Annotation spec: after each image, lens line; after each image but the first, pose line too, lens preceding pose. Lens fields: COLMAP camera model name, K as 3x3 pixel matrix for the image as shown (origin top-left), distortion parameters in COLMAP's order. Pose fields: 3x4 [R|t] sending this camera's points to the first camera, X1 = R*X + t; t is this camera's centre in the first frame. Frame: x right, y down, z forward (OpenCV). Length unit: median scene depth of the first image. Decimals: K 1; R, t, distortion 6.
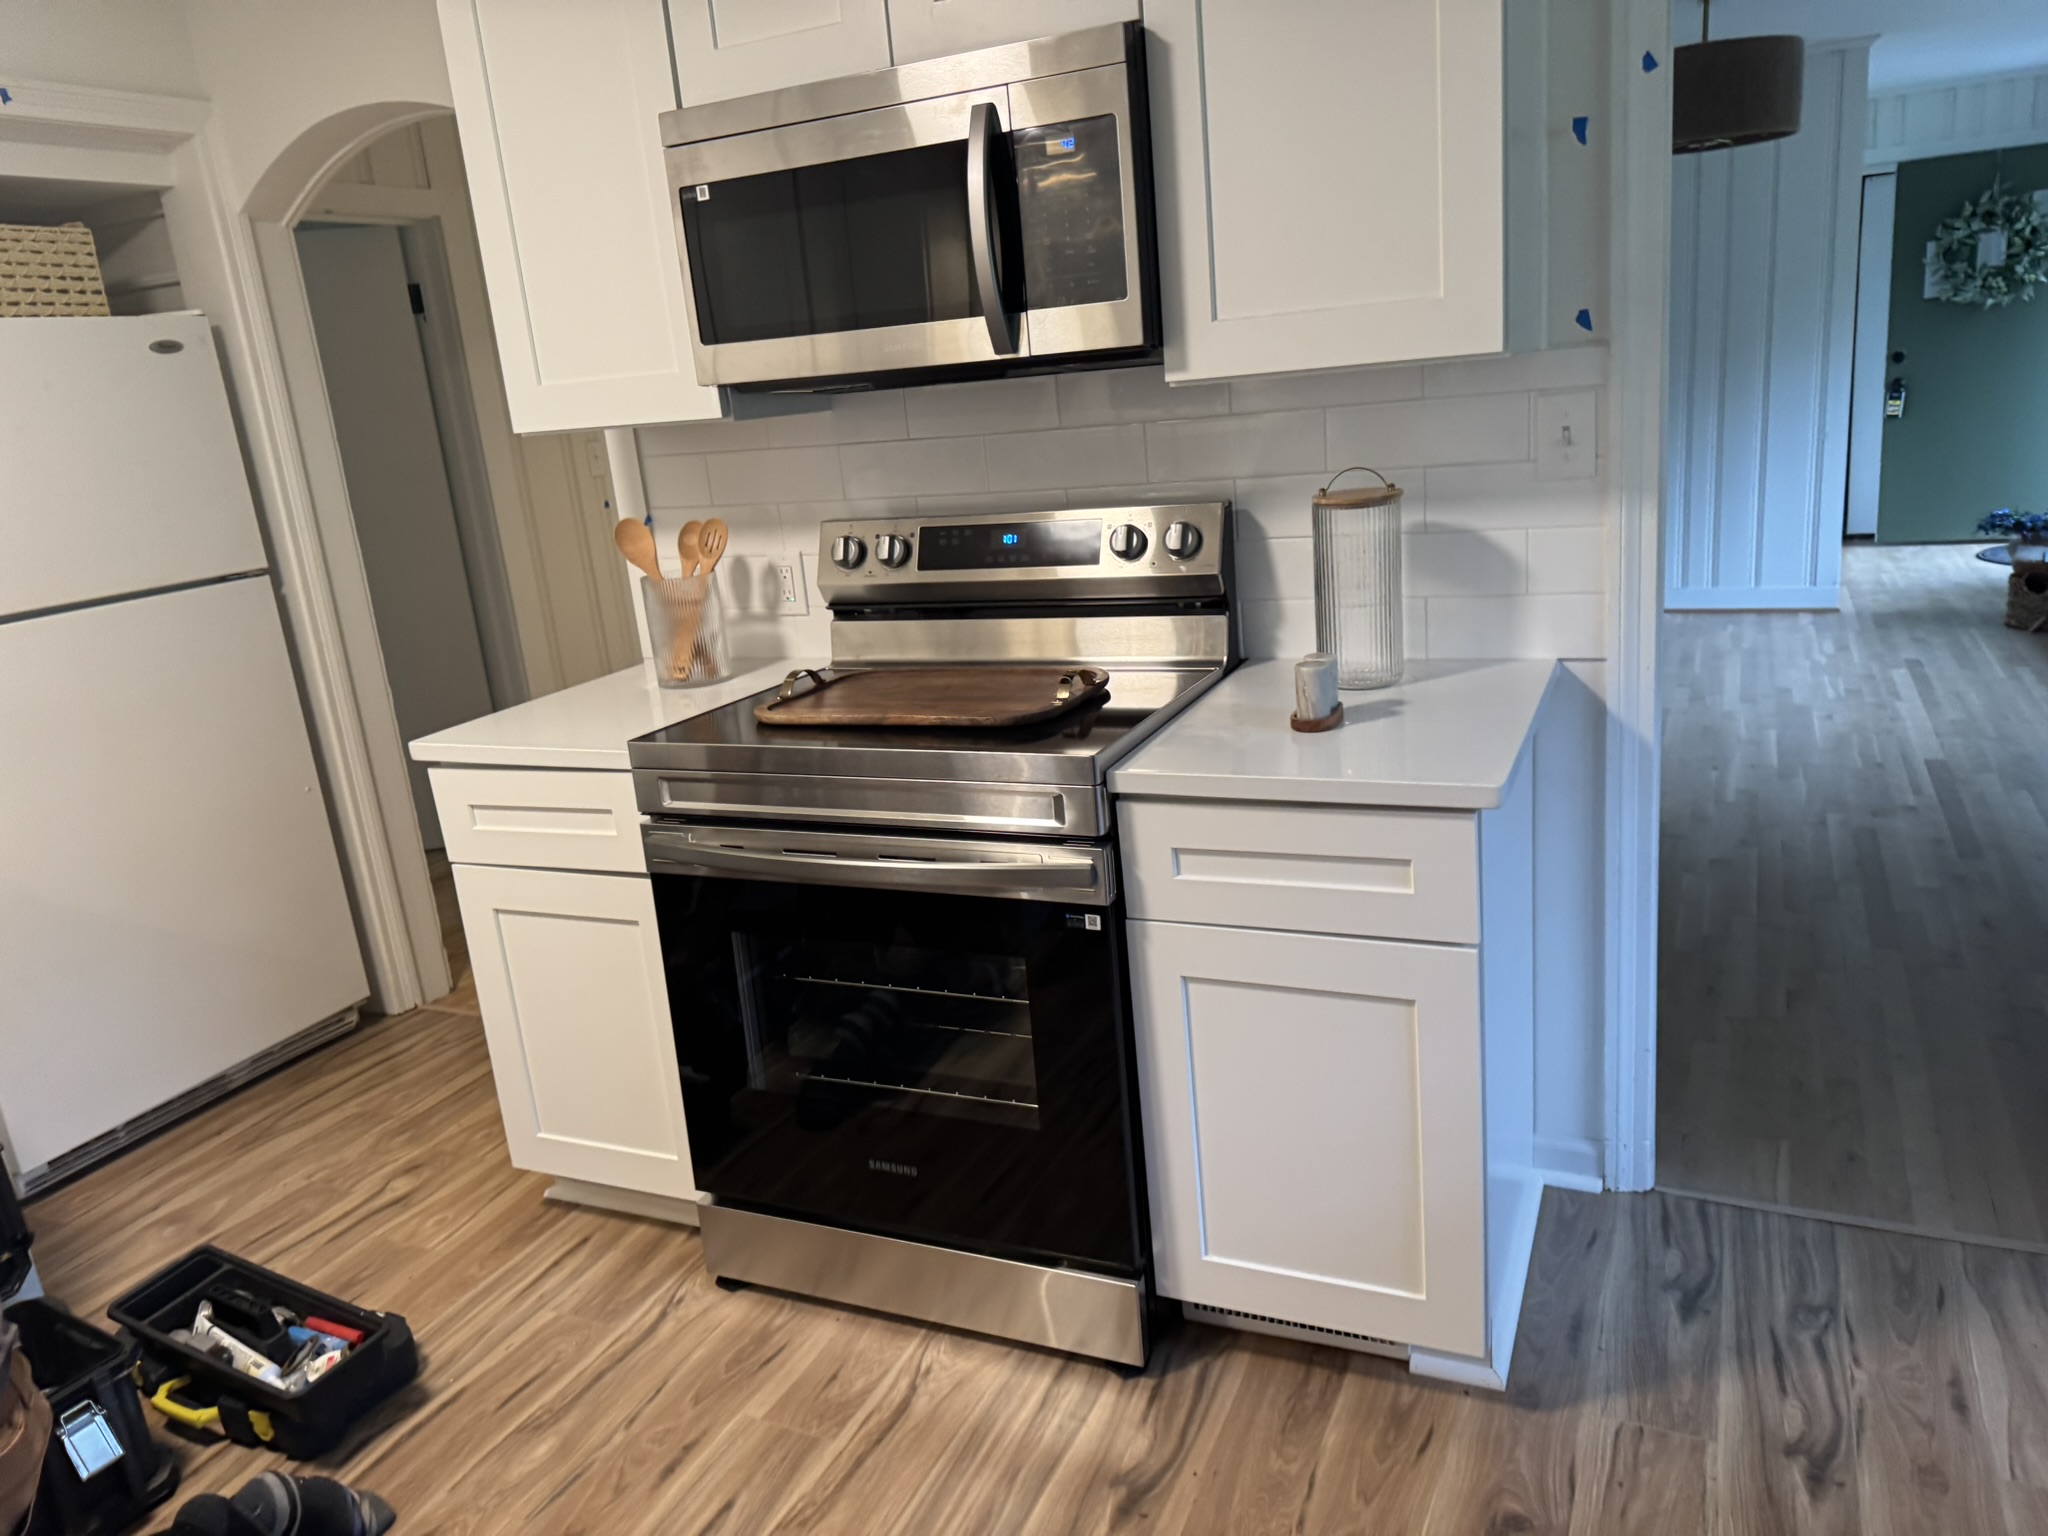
lens RADIAL K [[1444.7, 0, 1022.1], [0, 1444.7, 761.6], [0, 0, 1]] dist [0.042019, -0.044821]
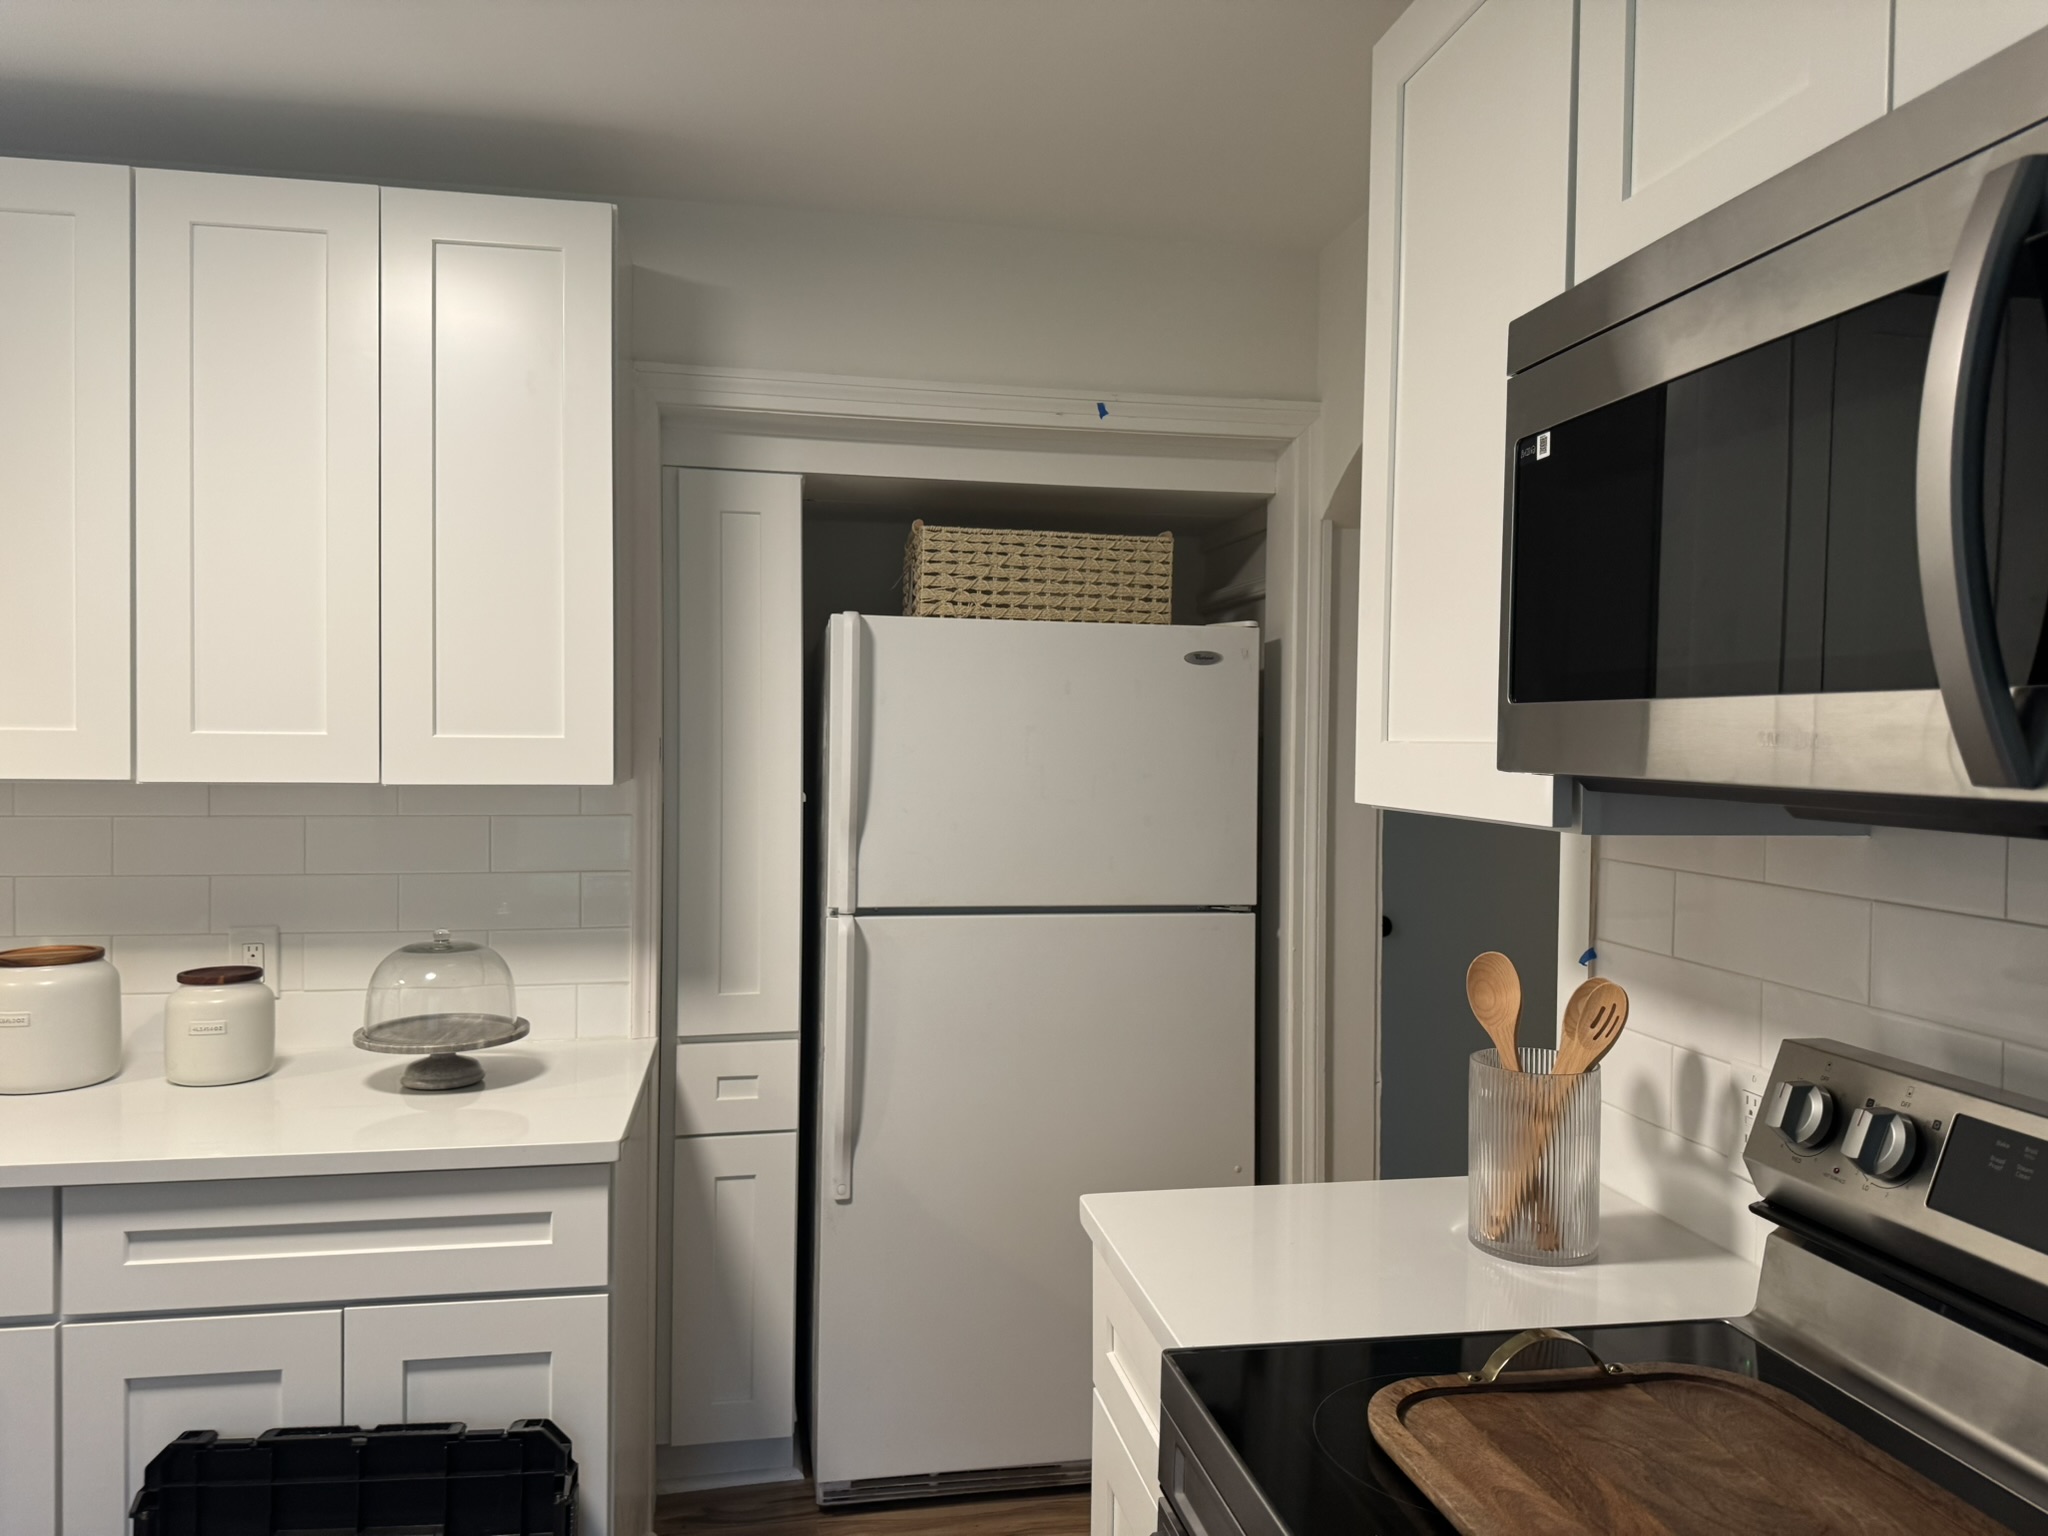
lens RADIAL K [[1444.7, 0, 1025.8], [0, 1444.7, 772.6], [0, 0, 1]] dist [0.042019, -0.044821]
pose [[0.579907, 0.114993, -0.806526, 0.099937], [-0.272173, 0.960453, -0.058758, -0.135803], [0.767874, 0.253588, 0.588271, 0.409966]]
